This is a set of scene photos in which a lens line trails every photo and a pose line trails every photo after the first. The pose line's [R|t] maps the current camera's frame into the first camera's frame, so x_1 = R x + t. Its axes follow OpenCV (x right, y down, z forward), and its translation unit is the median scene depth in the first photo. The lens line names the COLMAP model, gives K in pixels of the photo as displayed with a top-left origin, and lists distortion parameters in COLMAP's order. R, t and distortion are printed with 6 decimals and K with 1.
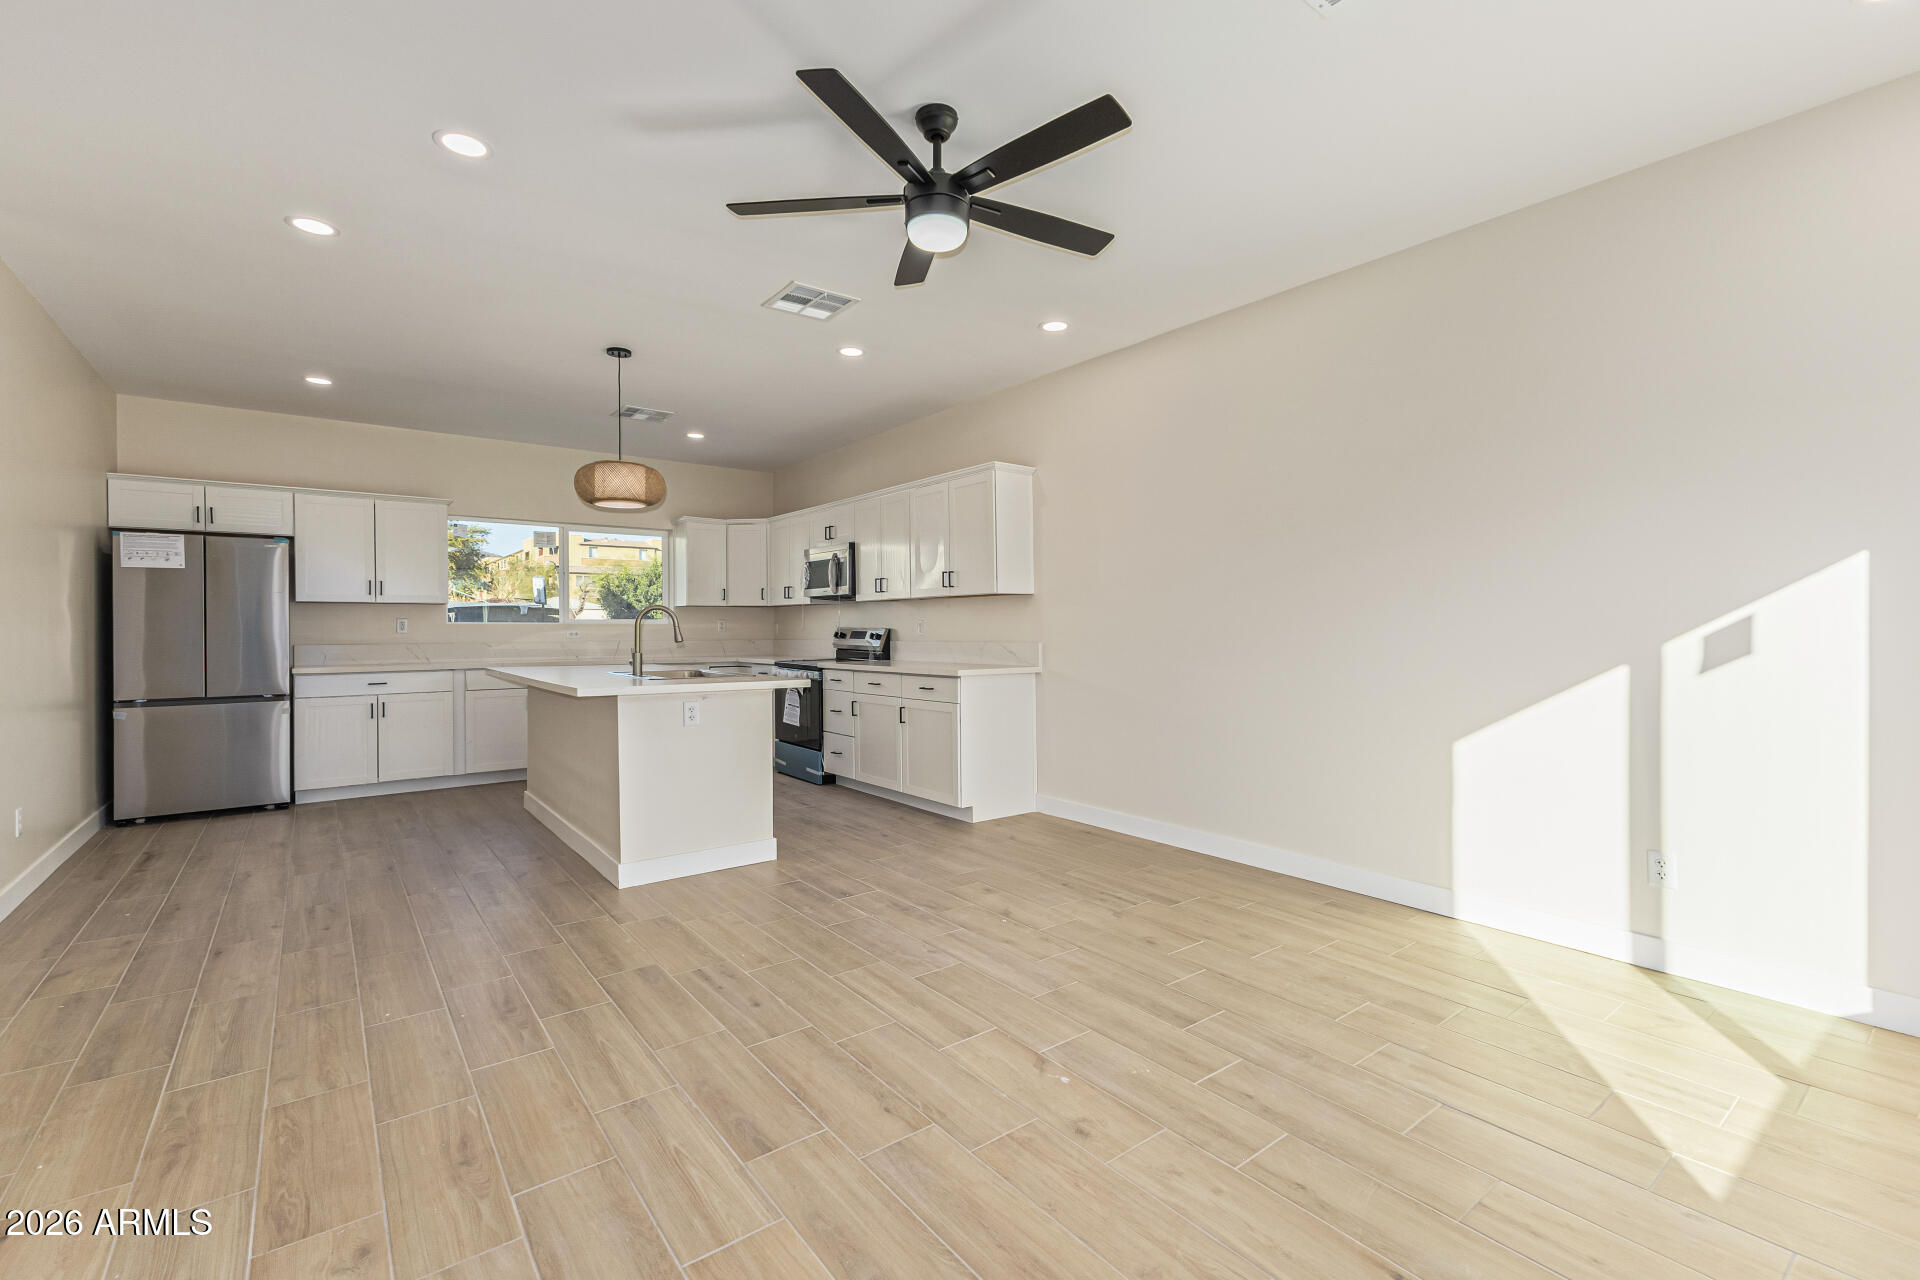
lens RADIAL K [[832.5, 0, 952.4], [0, 832.5, 637.5], [0, 0, 1]] dist [-0.000803, -0.000278]
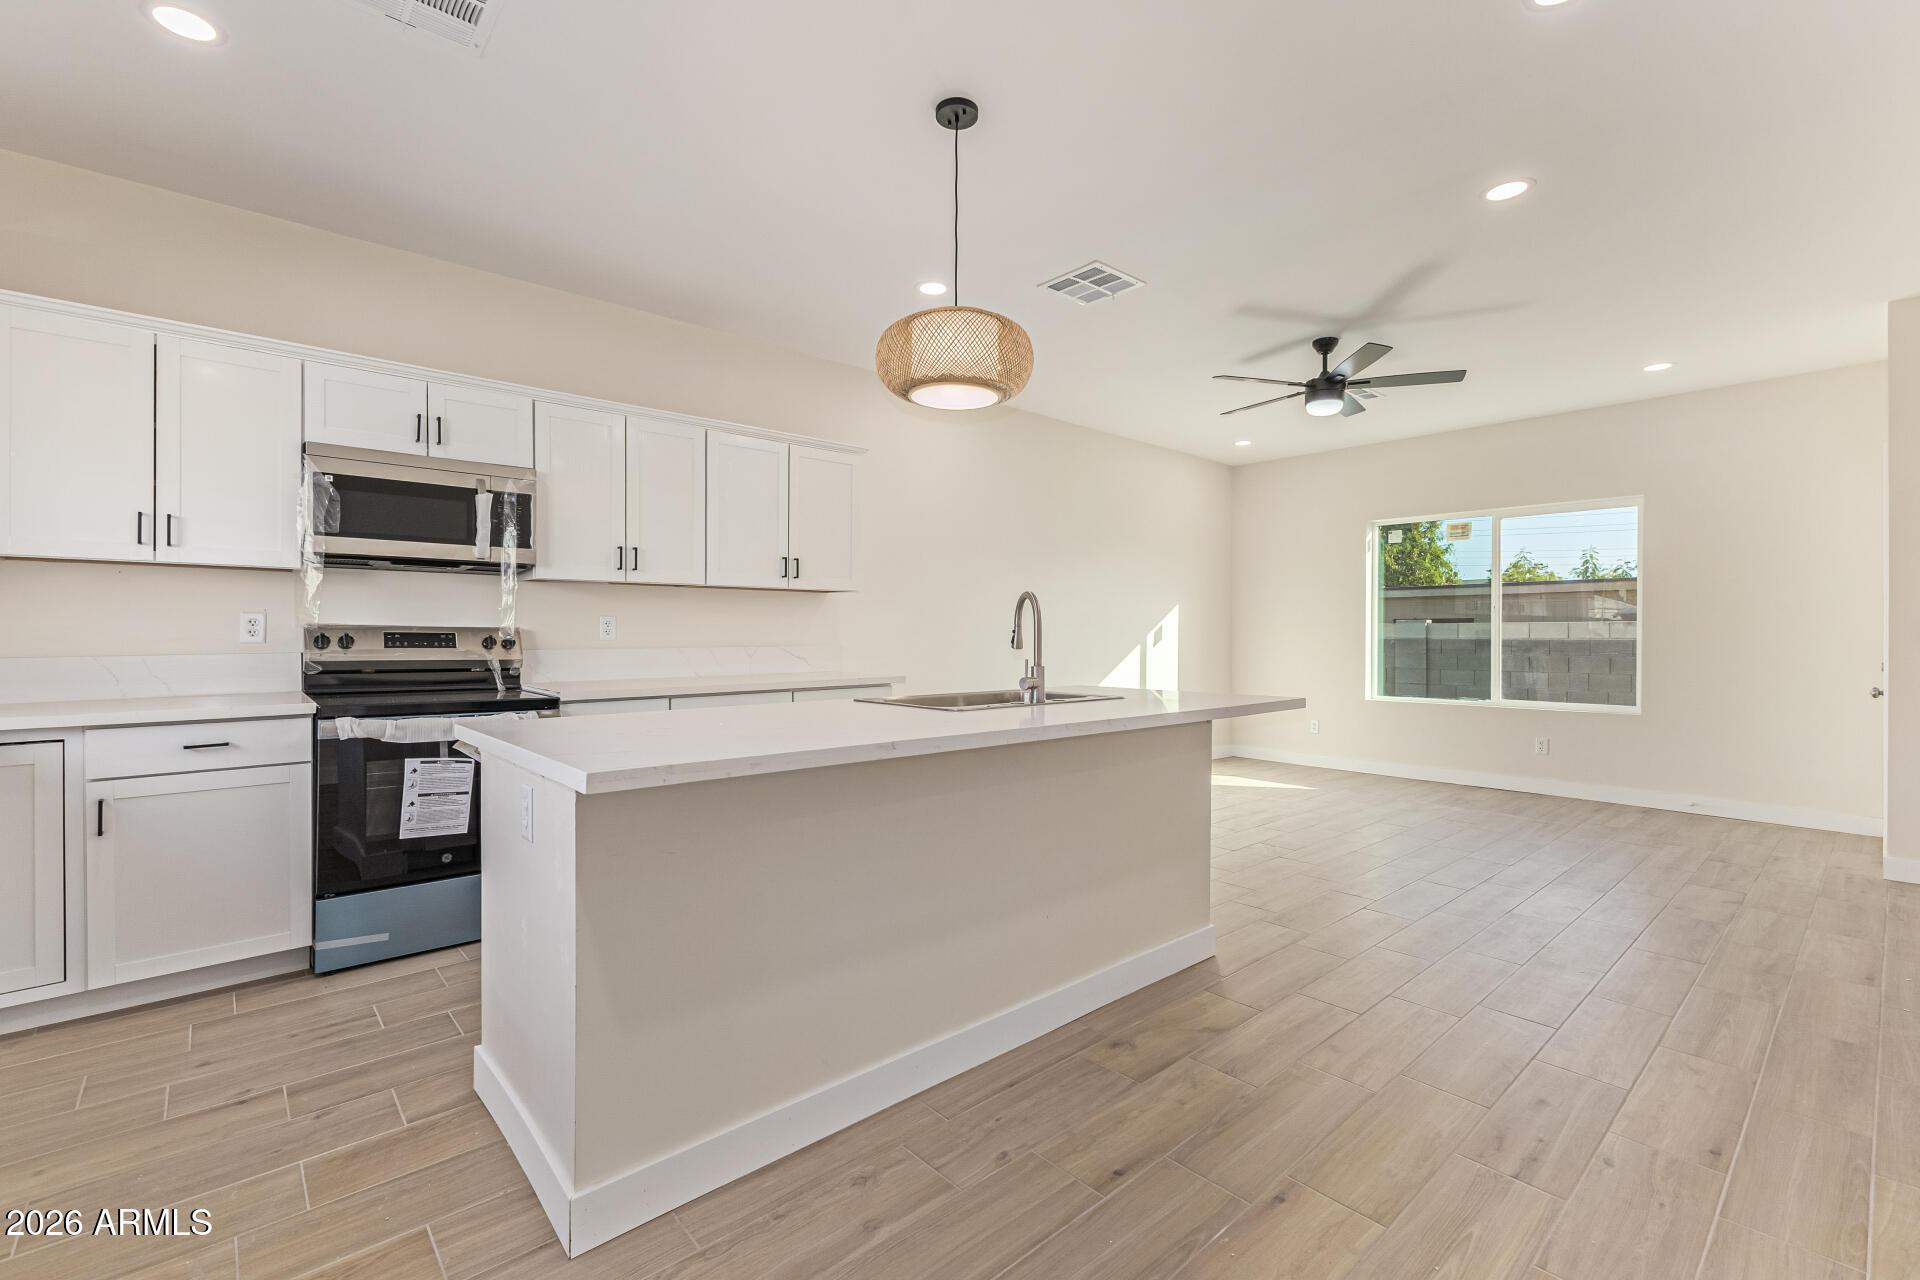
lens RADIAL K [[832.5, 0, 953.3], [0, 832.5, 642.1], [0, 0, 1]] dist [-0.000803, -0.000278]
pose [[-0.063539, -0.017394, 0.997828, -1.576294], [0.006607, 0.999819, 0.017849, -0.020481], [-0.997958, 0.007727, -0.063412, 1.732755]]
